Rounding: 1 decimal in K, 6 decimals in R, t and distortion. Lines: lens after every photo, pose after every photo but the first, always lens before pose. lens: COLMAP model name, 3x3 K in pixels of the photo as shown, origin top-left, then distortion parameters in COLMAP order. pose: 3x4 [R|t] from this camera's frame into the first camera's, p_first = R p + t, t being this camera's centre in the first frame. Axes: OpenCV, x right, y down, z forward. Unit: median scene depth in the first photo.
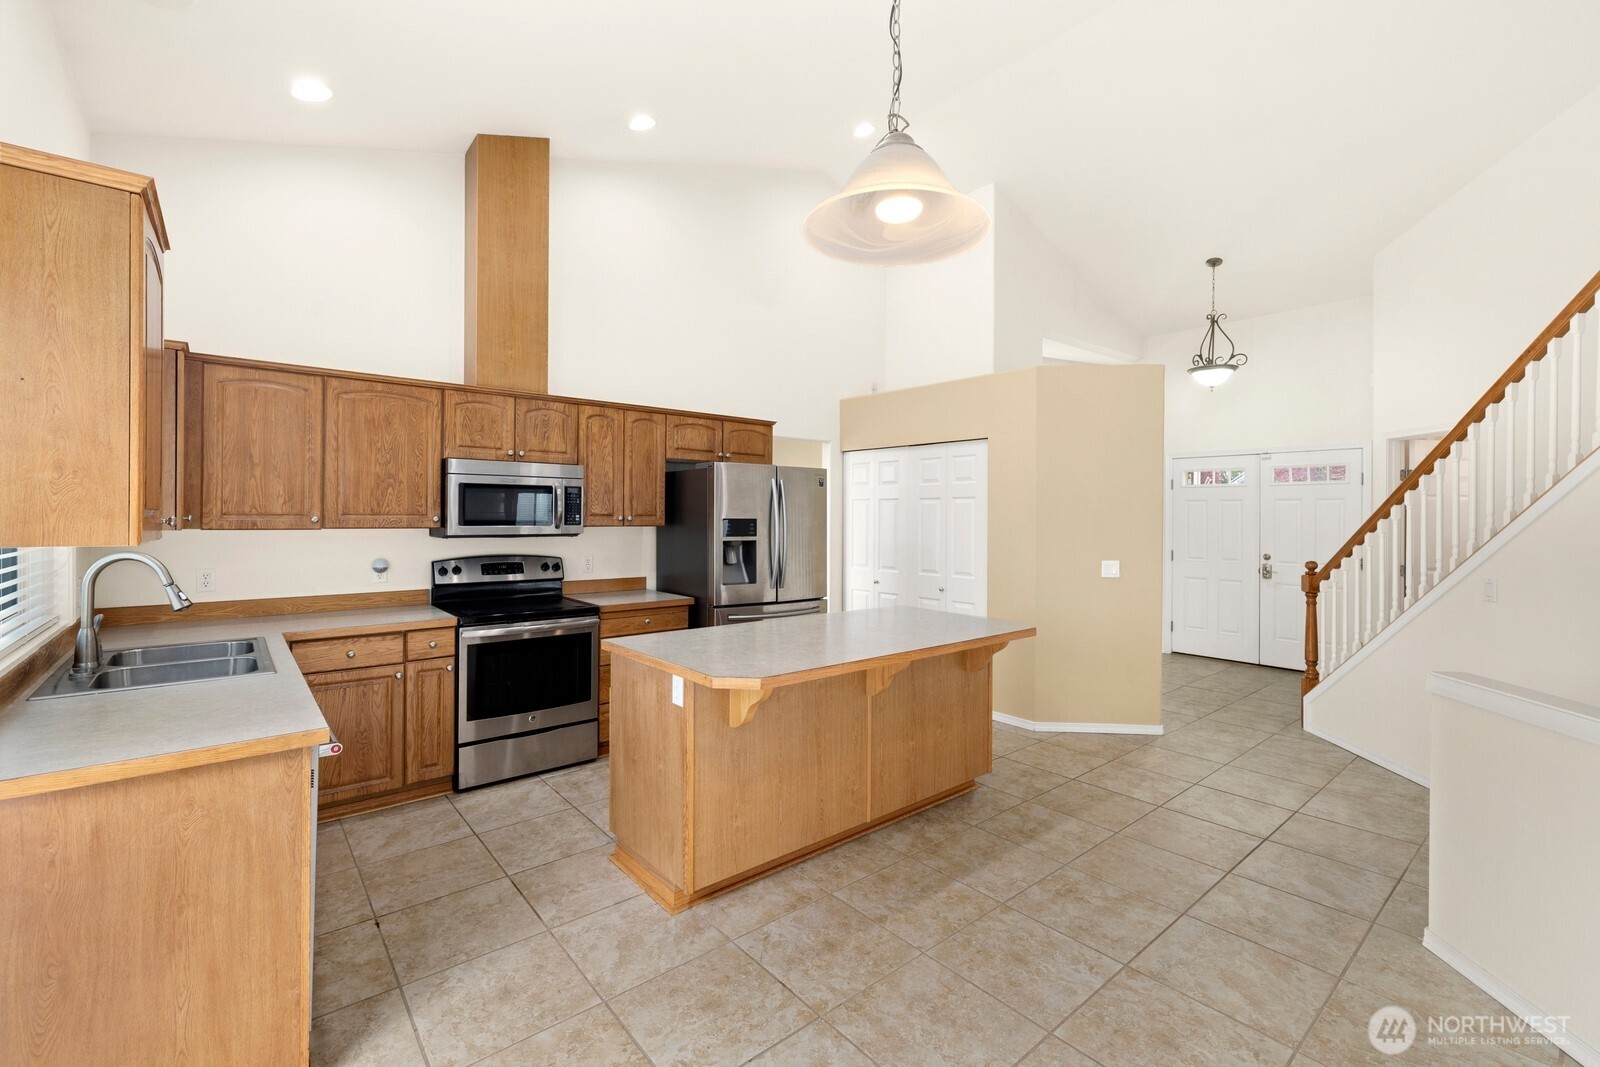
lens RADIAL K [[685.5, 0, 799.9], [0, 685.5, 521.9], [0, 0, 1]] dist [-0.001179, 0.000078]
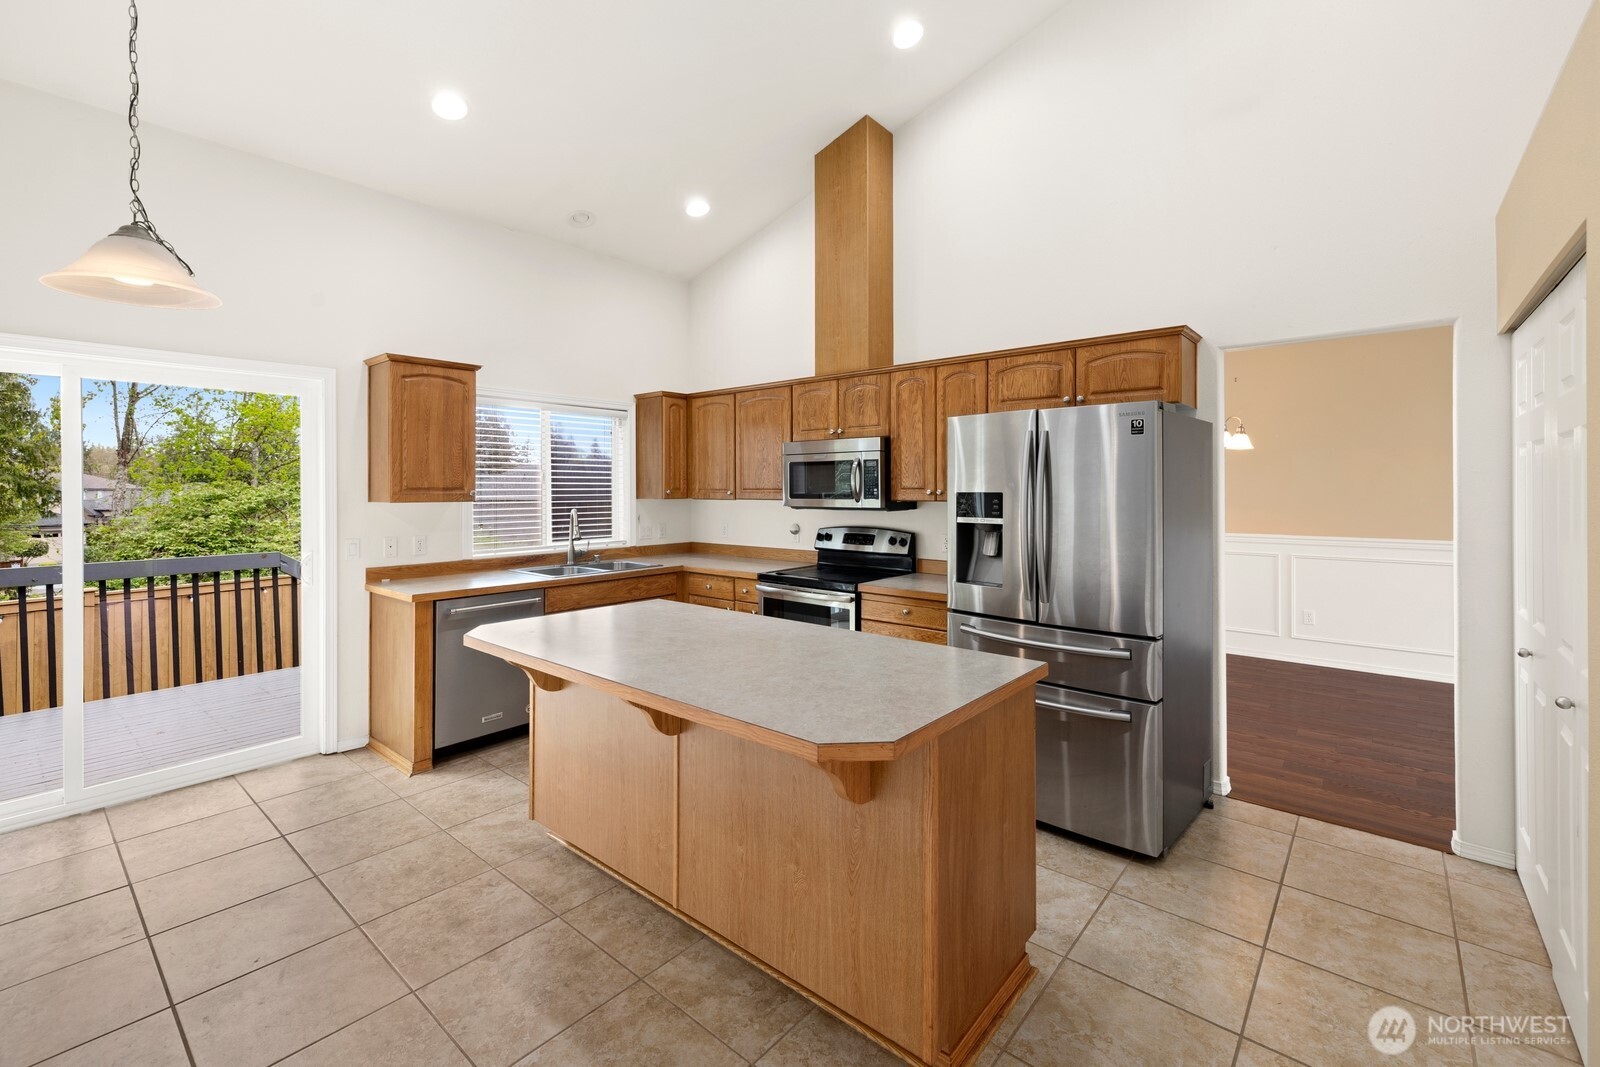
lens RADIAL K [[685.5, 0, 794.5], [0, 685.5, 494.4], [0, 0, 1]] dist [-0.001179, 0.000078]
pose [[0.163030, 0.004657, -0.986610, 0.628193], [-0.003650, 0.999985, 0.004116, -0.005631], [0.986614, 0.002930, 0.163045, 0.751102]]
